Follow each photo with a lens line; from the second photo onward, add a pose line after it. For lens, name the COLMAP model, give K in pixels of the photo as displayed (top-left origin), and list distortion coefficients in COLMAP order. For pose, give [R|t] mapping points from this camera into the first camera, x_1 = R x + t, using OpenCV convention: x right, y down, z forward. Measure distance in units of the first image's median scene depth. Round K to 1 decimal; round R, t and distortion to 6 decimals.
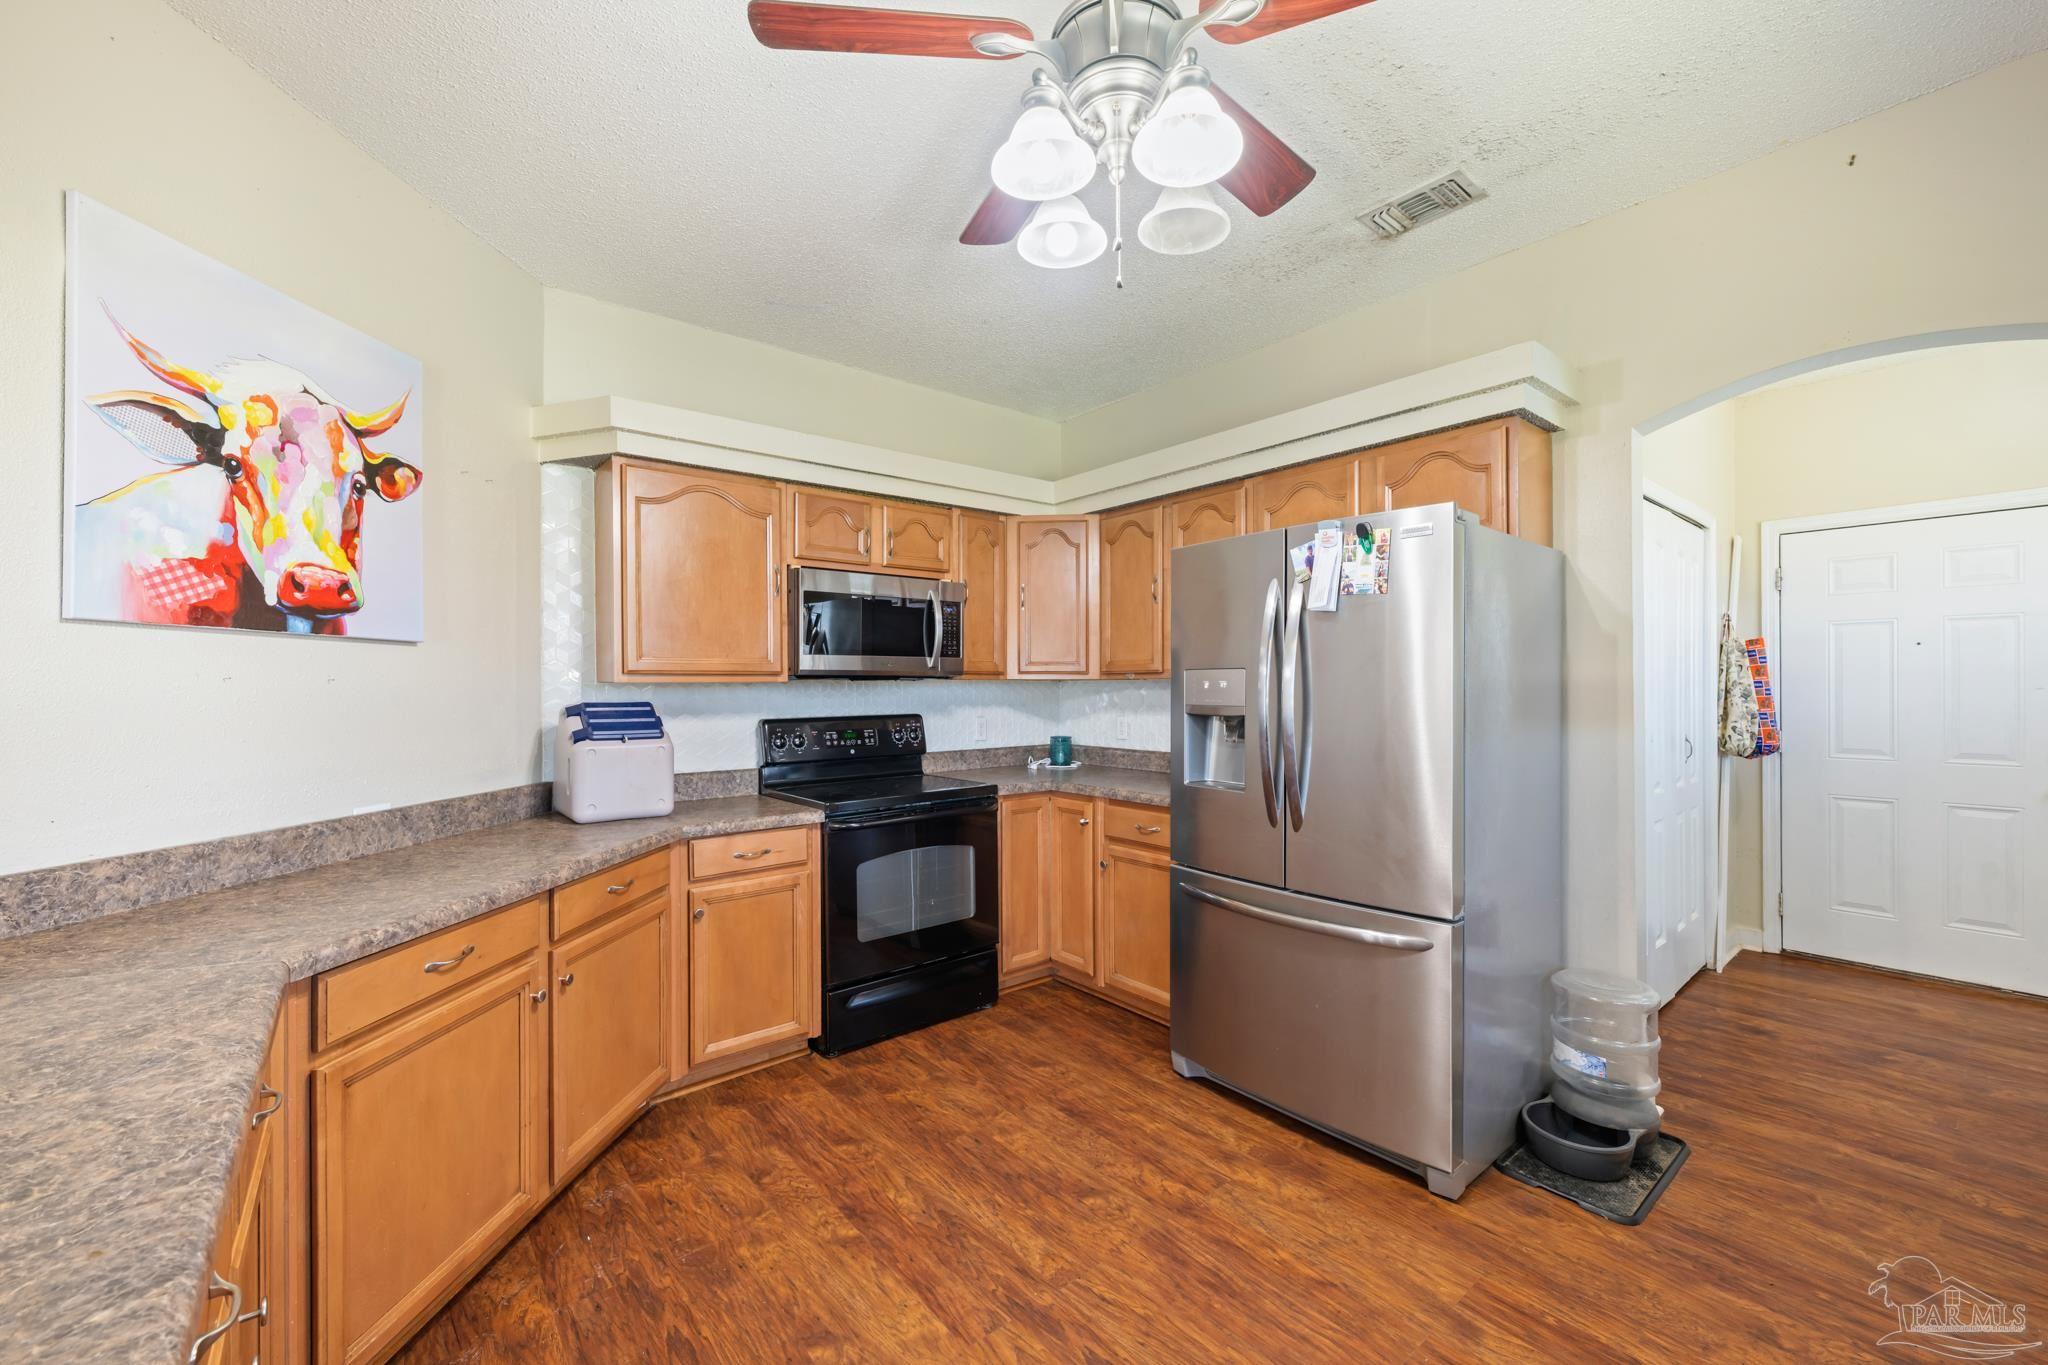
lens RADIAL K [[830.2, 0, 1020.9], [0, 830.2, 688.6], [0, 0, 1]] dist [-0.002283, -0.000205]
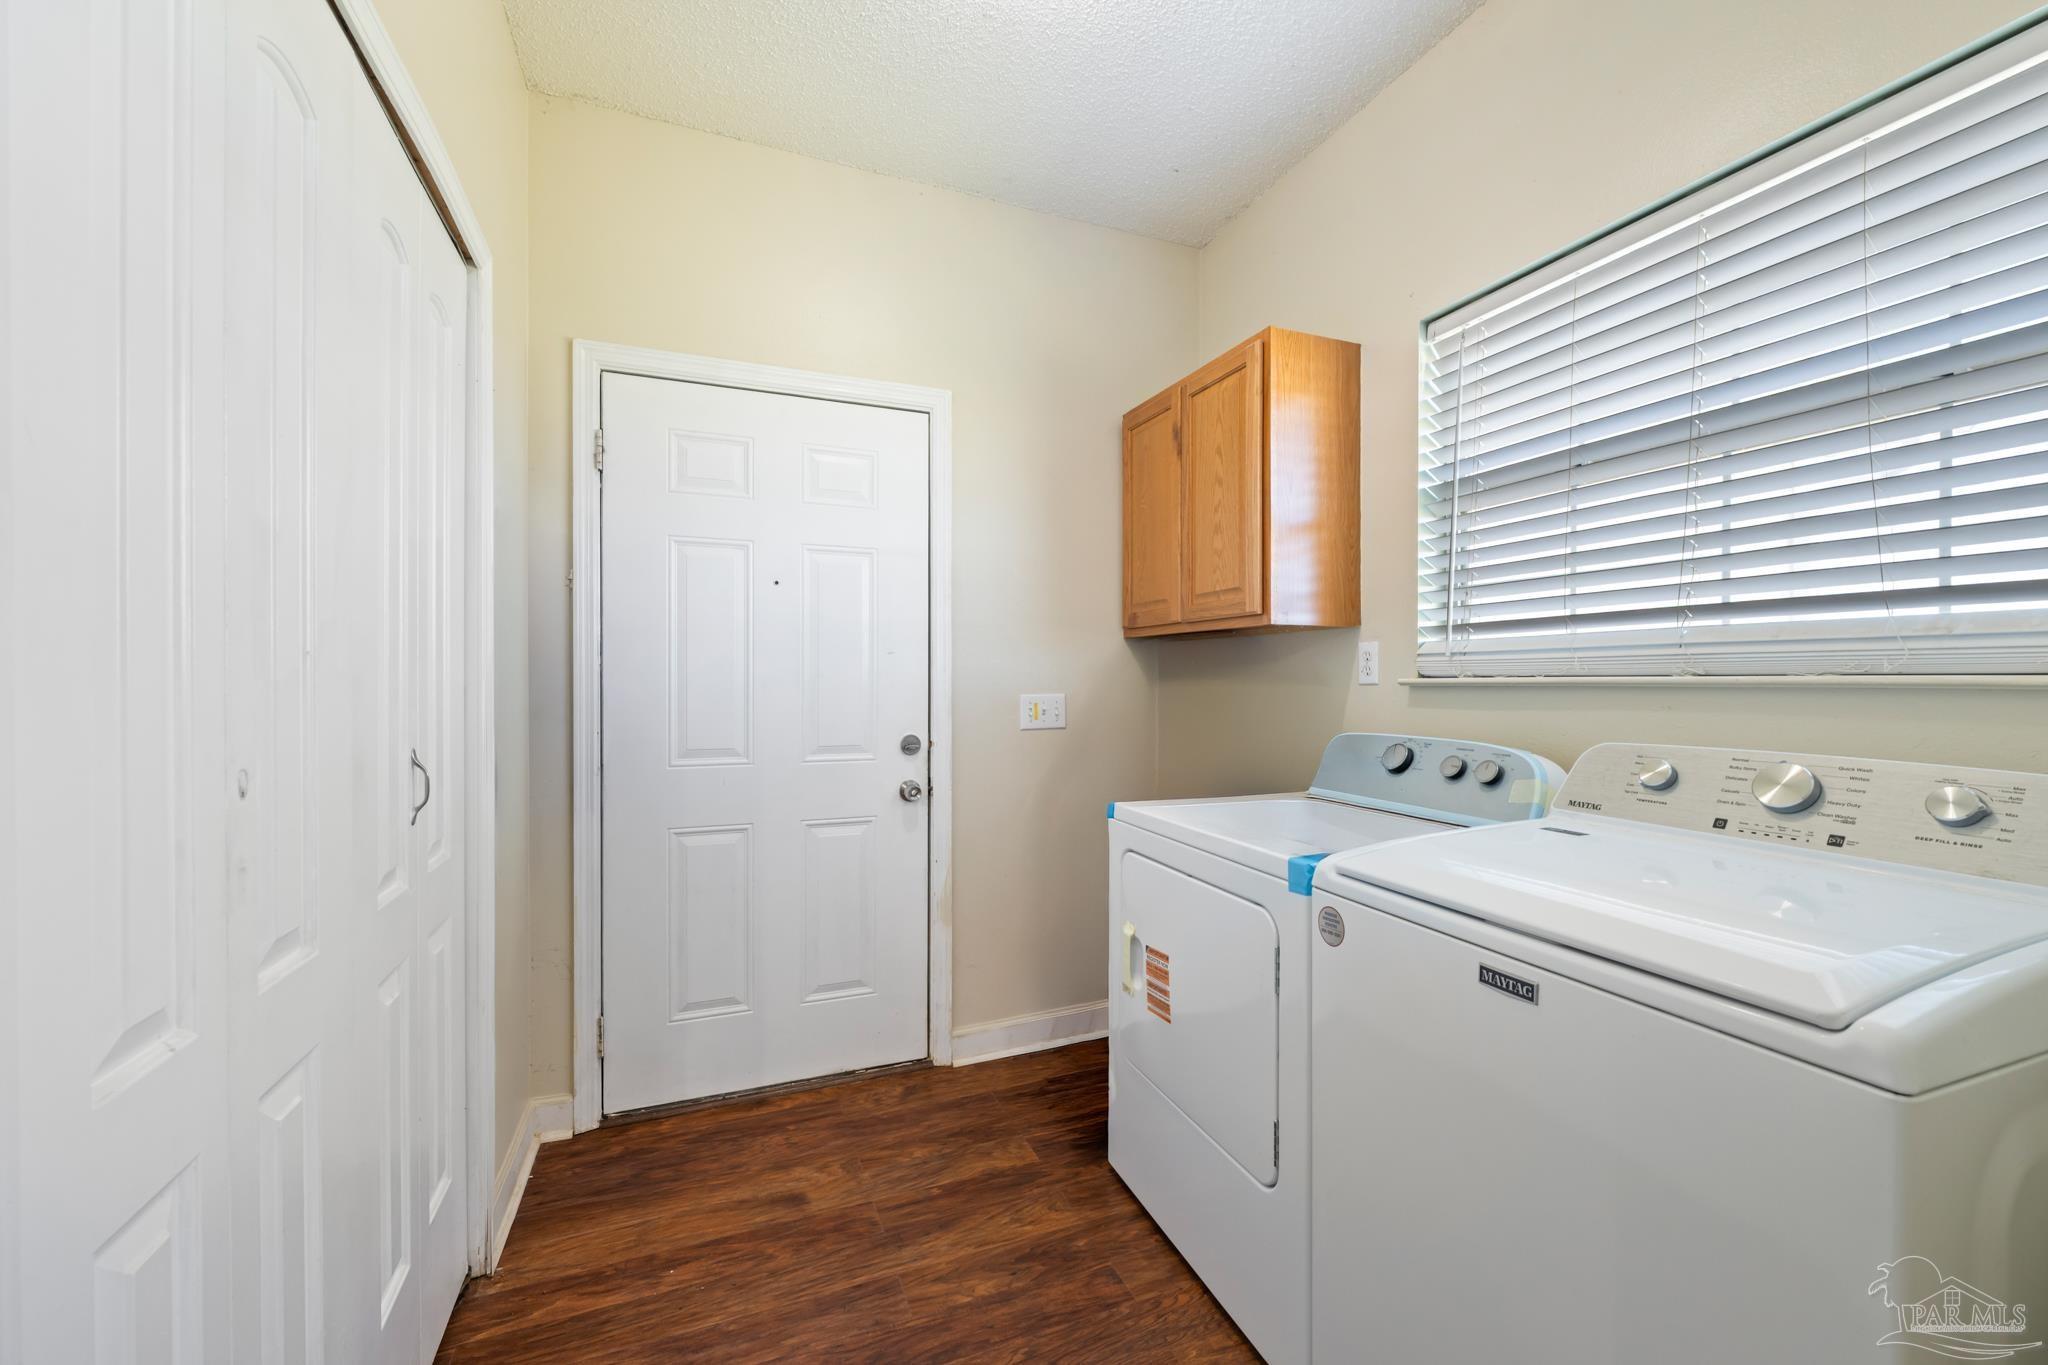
lens RADIAL K [[830.2, 0, 1020.7], [0, 830.2, 671.9], [0, 0, 1]] dist [-0.002283, -0.000205]
pose [[0.309342, -0.002740, 0.950947, 0.498390], [-0.004762, 0.999979, 0.004431, 0.011897], [-0.950939, -0.005899, 0.309323, 0.587905]]
